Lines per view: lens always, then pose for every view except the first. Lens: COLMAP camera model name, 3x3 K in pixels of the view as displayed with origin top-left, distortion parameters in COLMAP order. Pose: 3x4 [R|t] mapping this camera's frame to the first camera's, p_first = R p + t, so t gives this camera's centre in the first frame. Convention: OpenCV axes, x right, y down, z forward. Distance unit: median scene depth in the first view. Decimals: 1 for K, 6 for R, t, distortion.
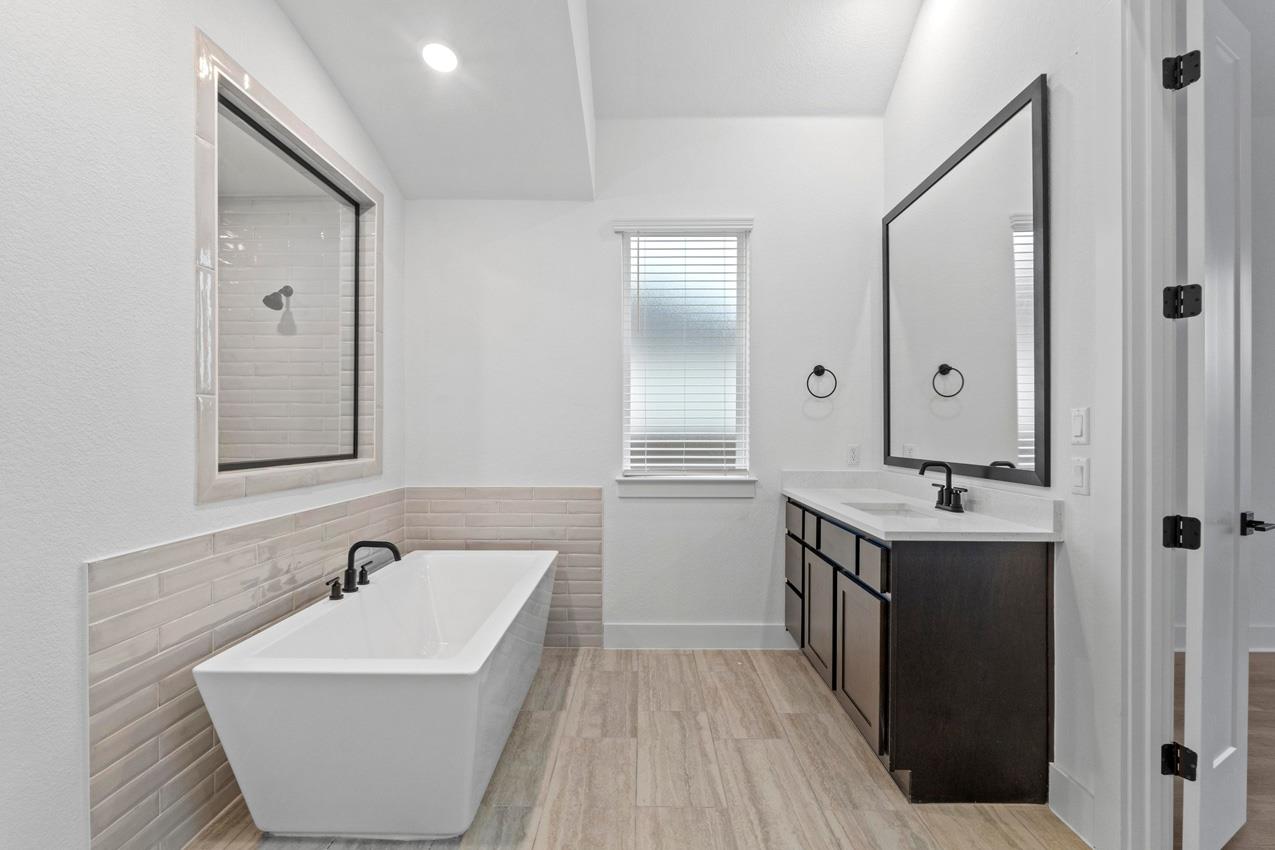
lens RADIAL K [[538.3, 0, 643.8], [0, 538.3, 434.7], [0, 0, 1]] dist [-0.006200, -0.000156]
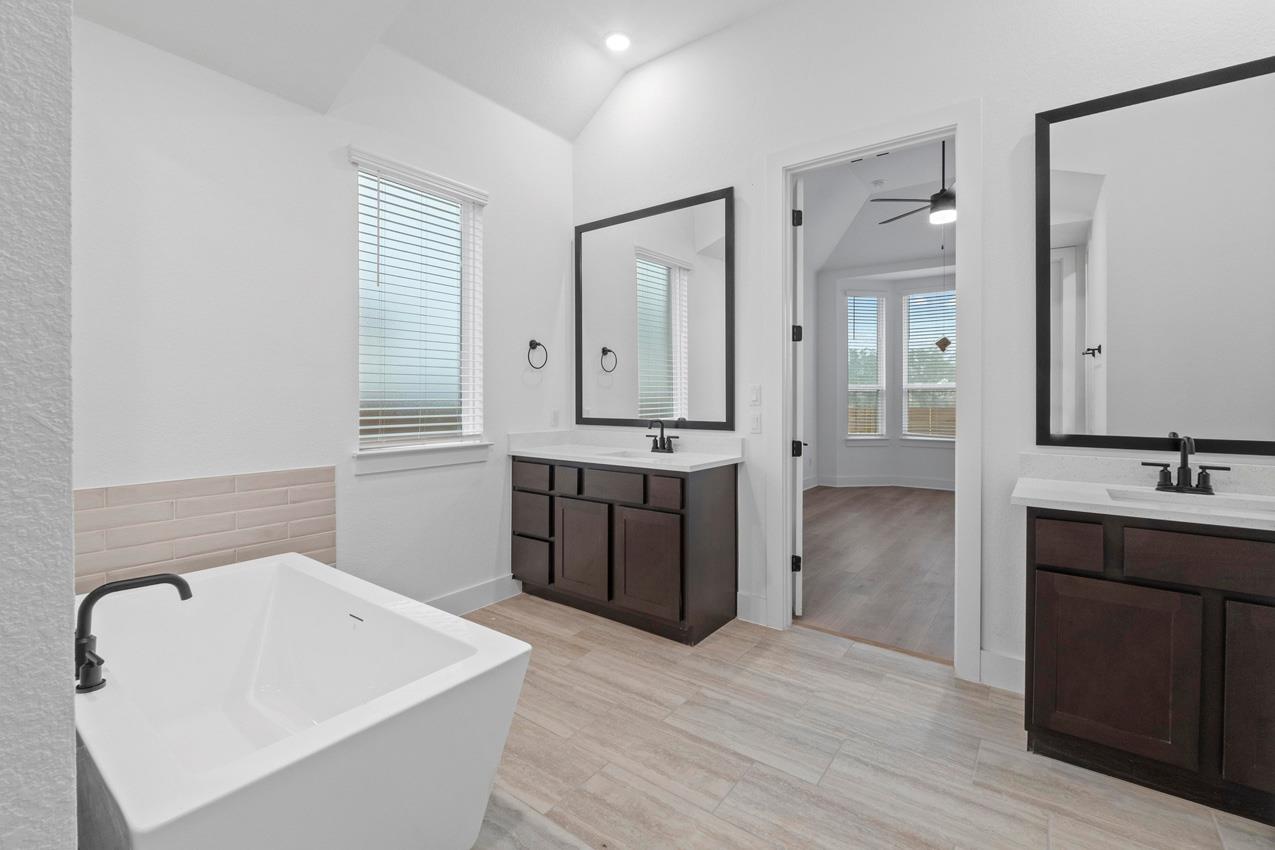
lens RADIAL K [[538.3, 0, 651.7], [0, 538.3, 403.7], [0, 0, 1]] dist [-0.006200, -0.000156]
pose [[0.590380, -0.008496, 0.807081, -0.515536], [0.003939, 0.999963, 0.007645, -0.001670], [-0.807116, -0.001335, 0.590392, 0.137518]]
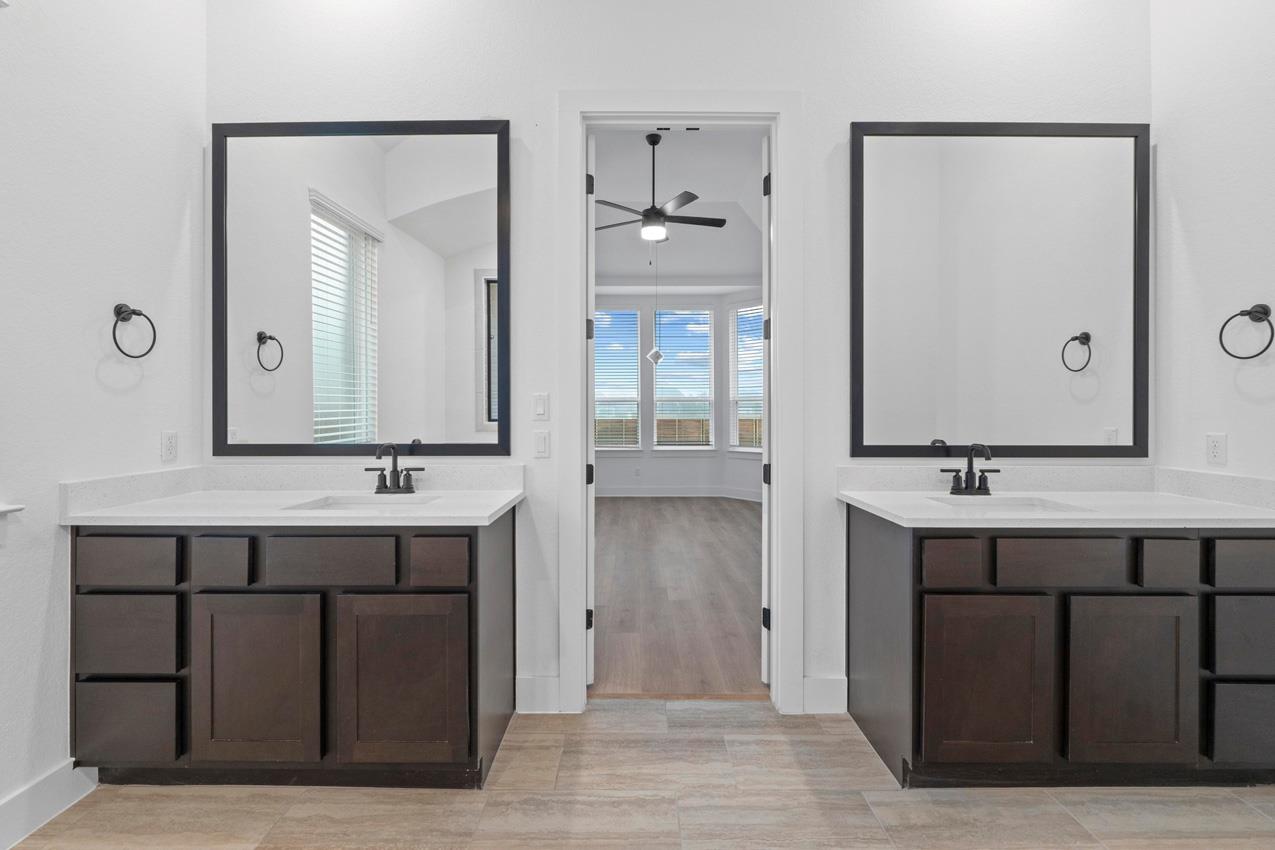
lens RADIAL K [[538.3, 0, 631.6], [0, 538.3, 409.4], [0, 0, 1]] dist [-0.006200, -0.000156]
pose [[0.009684, 0.001225, 0.999952, -0.322565], [0.008248, 0.999965, -0.001305, -0.003662], [-0.999919, 0.008260, 0.009674, 0.470831]]
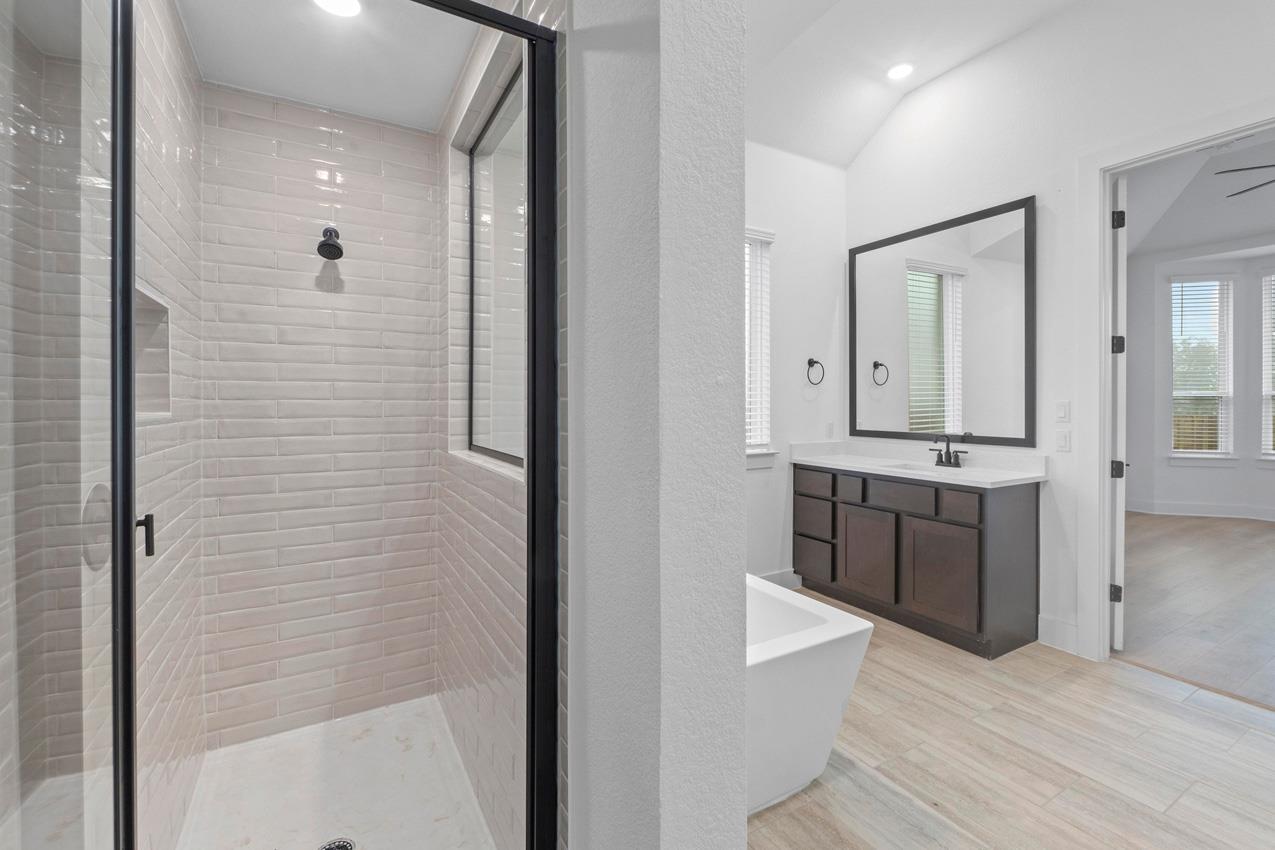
lens RADIAL K [[538.3, 0, 653.3], [0, 538.3, 409.2], [0, 0, 1]] dist [-0.006200, -0.000156]
pose [[0.861547, -0.008377, 0.507608, -0.720802], [0.004973, 0.999955, 0.008062, -0.026392], [-0.507653, -0.004421, 0.861550, 0.120363]]
